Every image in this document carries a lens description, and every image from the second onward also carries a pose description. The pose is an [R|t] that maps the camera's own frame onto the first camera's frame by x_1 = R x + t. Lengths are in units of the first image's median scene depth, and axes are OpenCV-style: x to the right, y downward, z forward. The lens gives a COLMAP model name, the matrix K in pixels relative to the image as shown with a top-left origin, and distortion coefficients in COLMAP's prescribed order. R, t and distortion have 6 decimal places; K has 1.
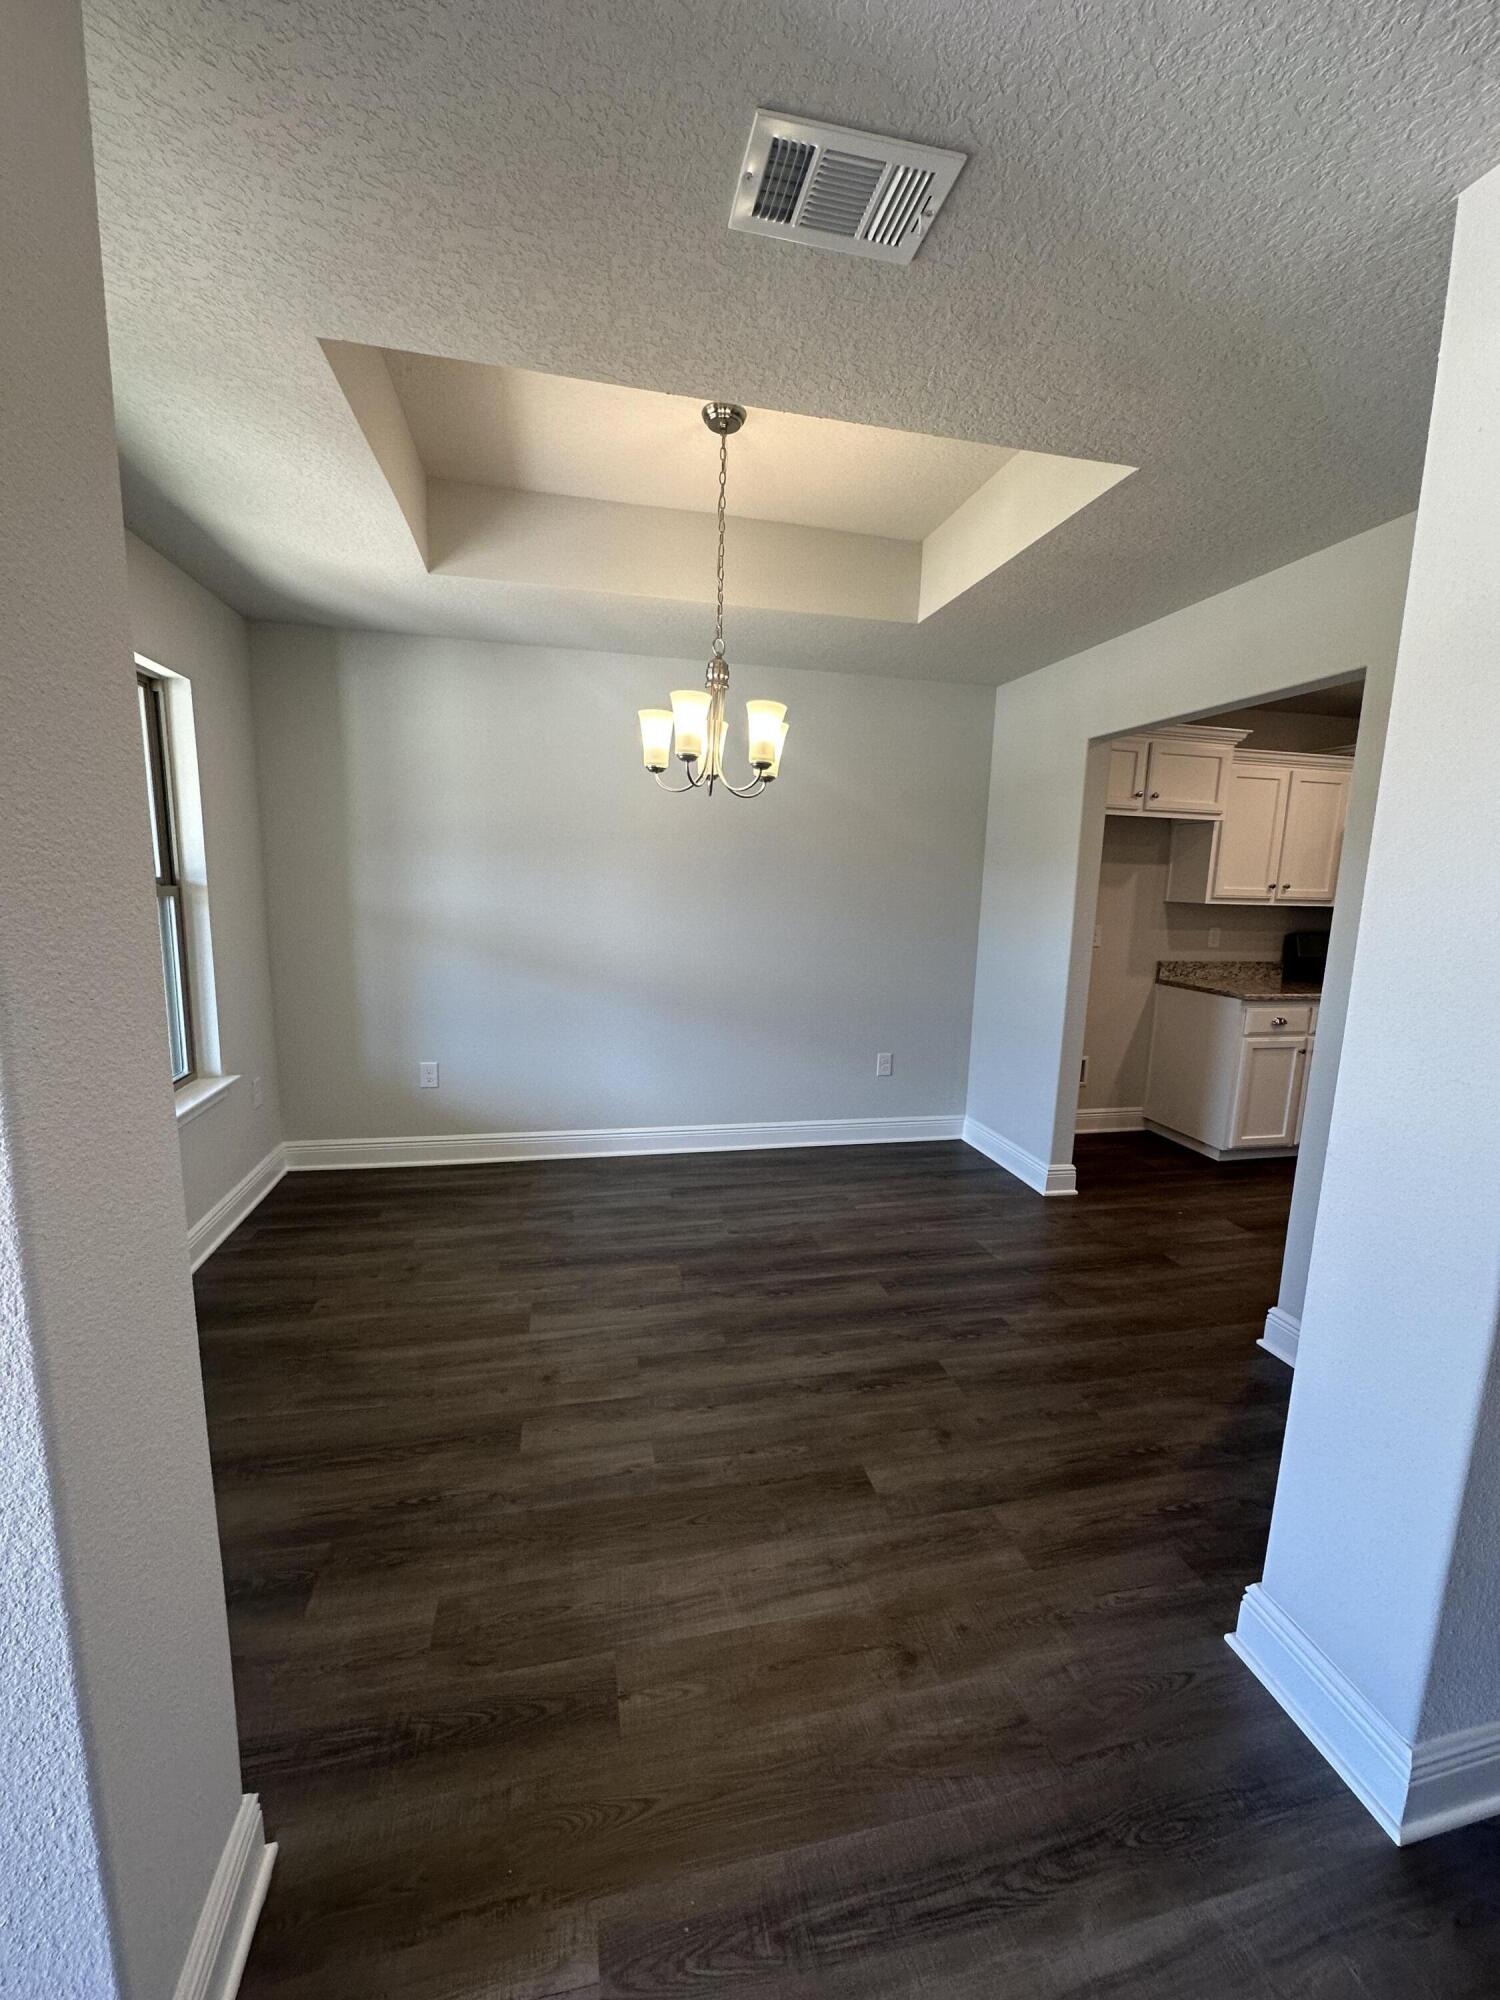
lens RADIAL K [[794.4, 0, 747.8], [0, 794.4, 1006.6], [0, 0, 1]] dist [-0.002229, -0.000236]
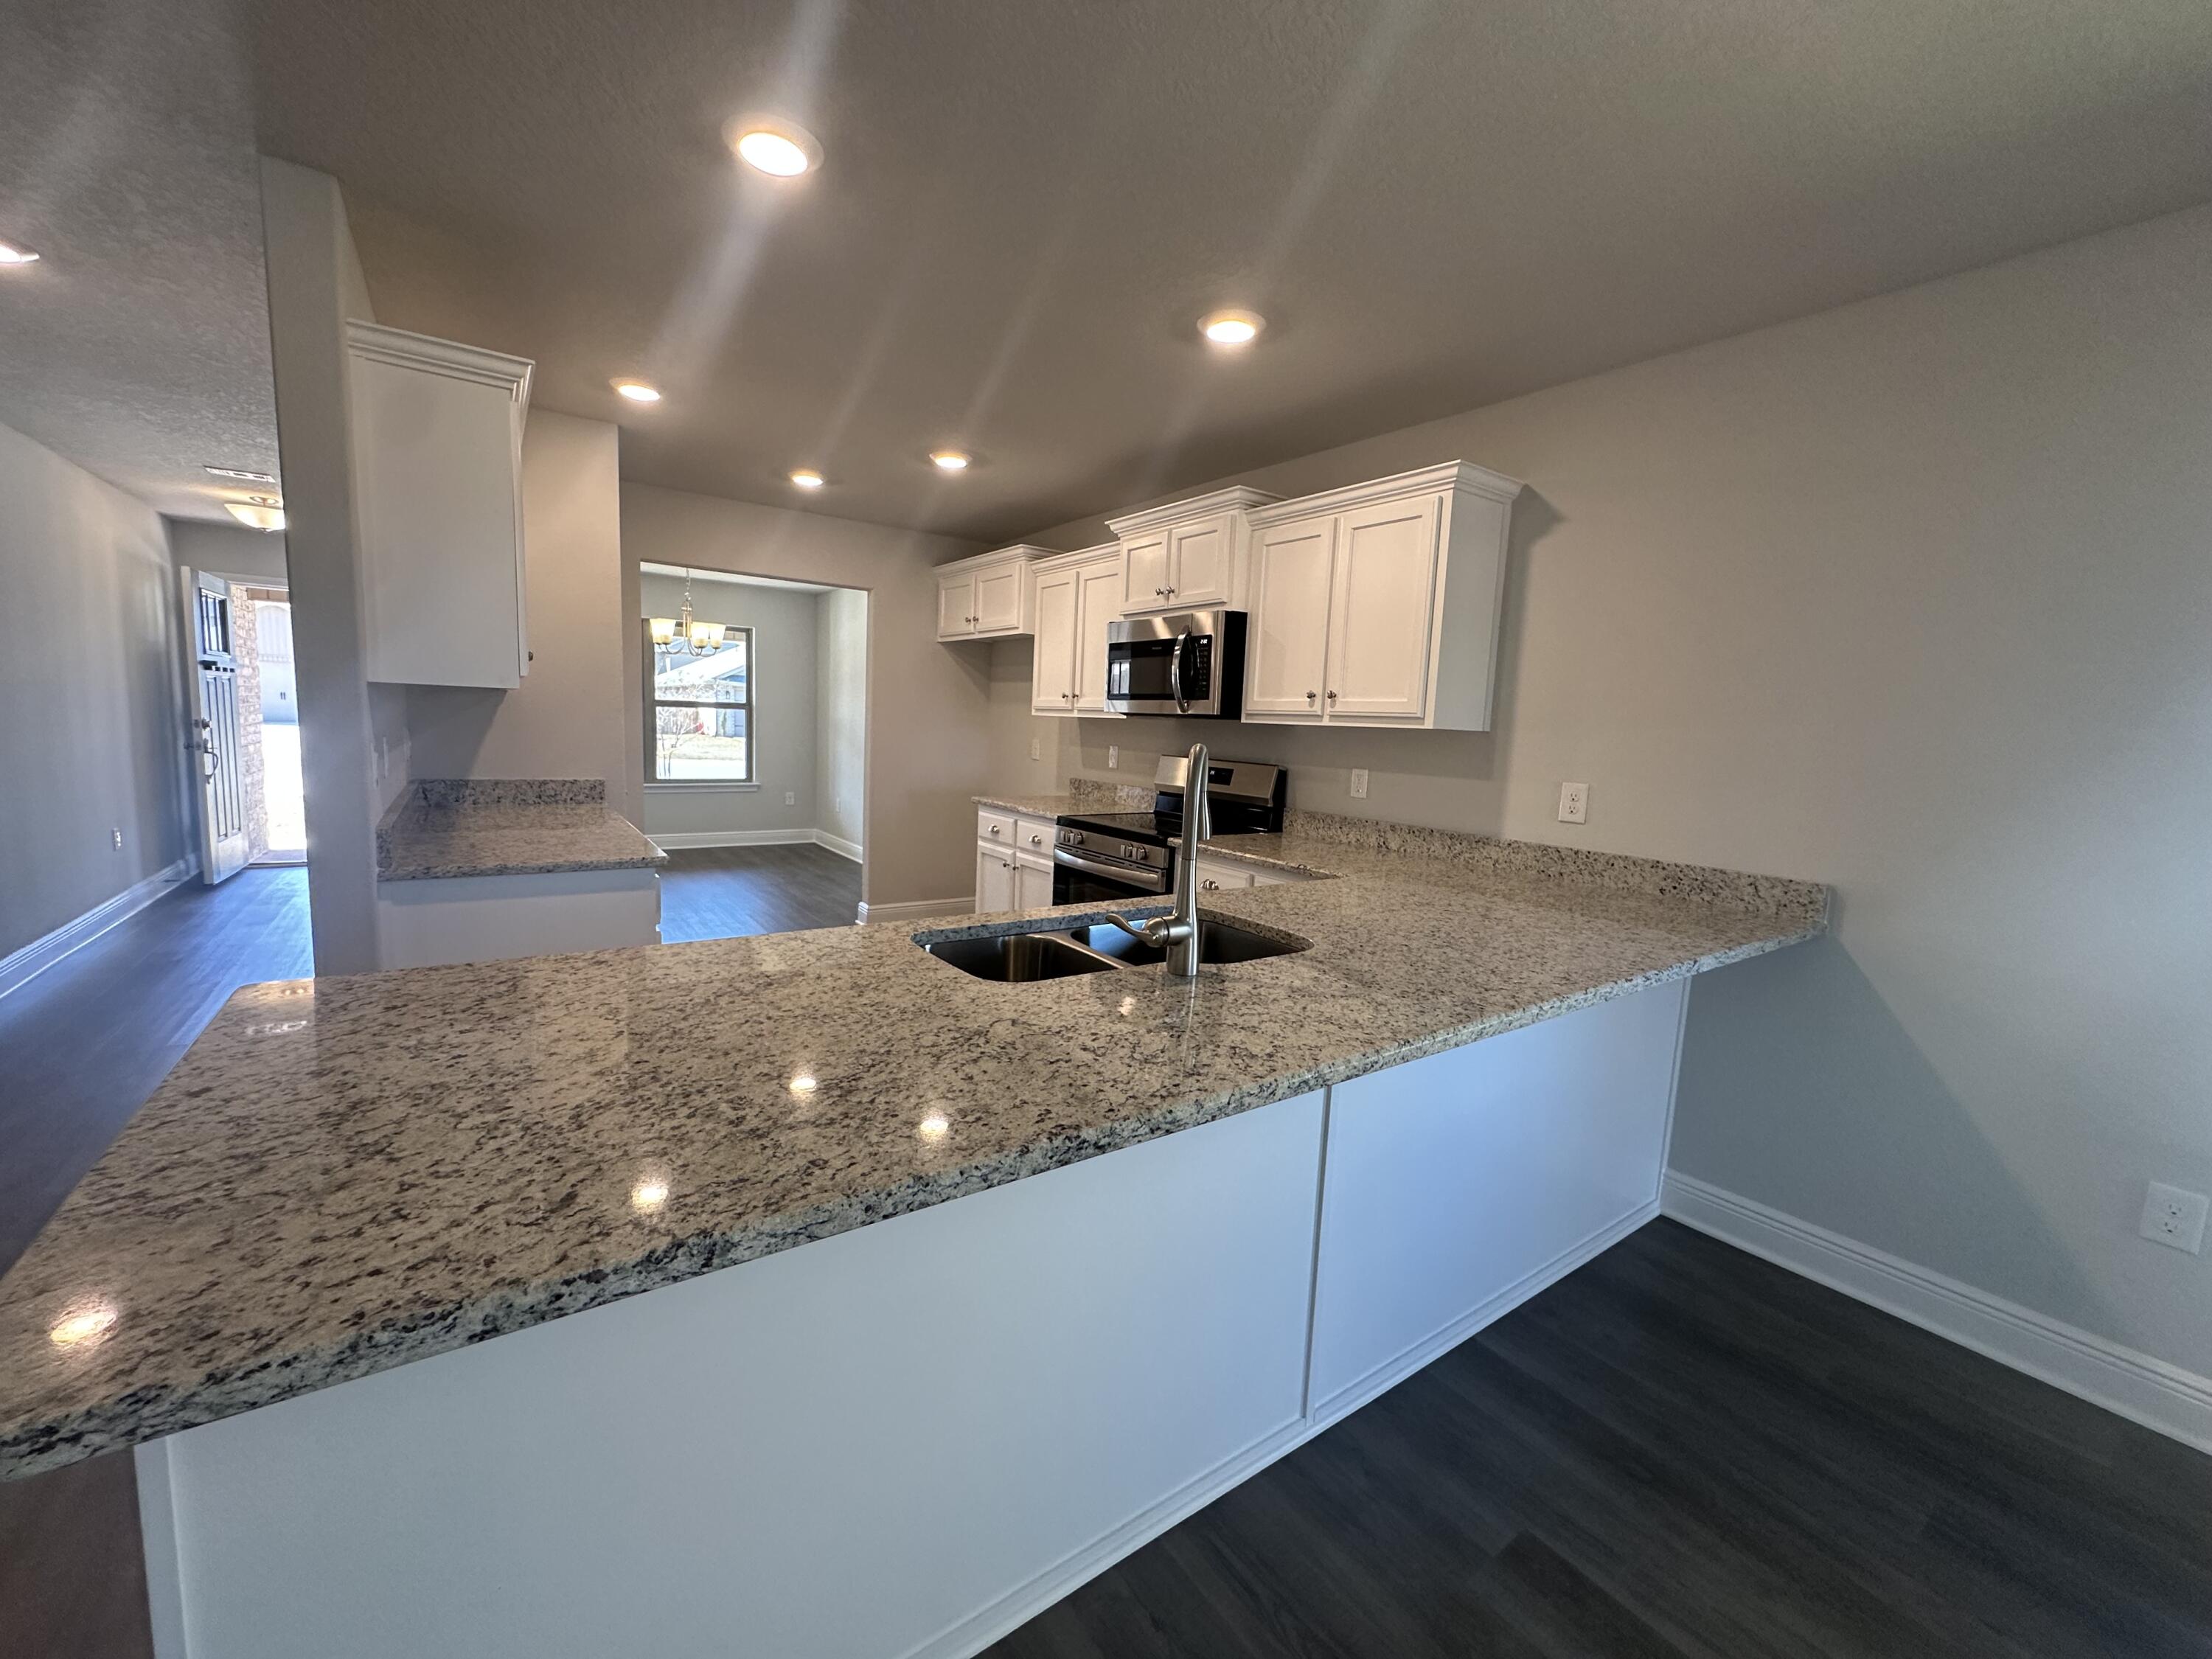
lens RADIAL K [[878.6, 0, 1105.2], [0, 878.6, 828.9], [0, 0, 1]] dist [-0.002229, -0.000236]
pose [[0.388212, 0.097734, -0.916373, 1.646662], [-0.180934, 0.983091, 0.028199, -0.036383], [0.903634, 0.154856, 0.399331, 0.658659]]
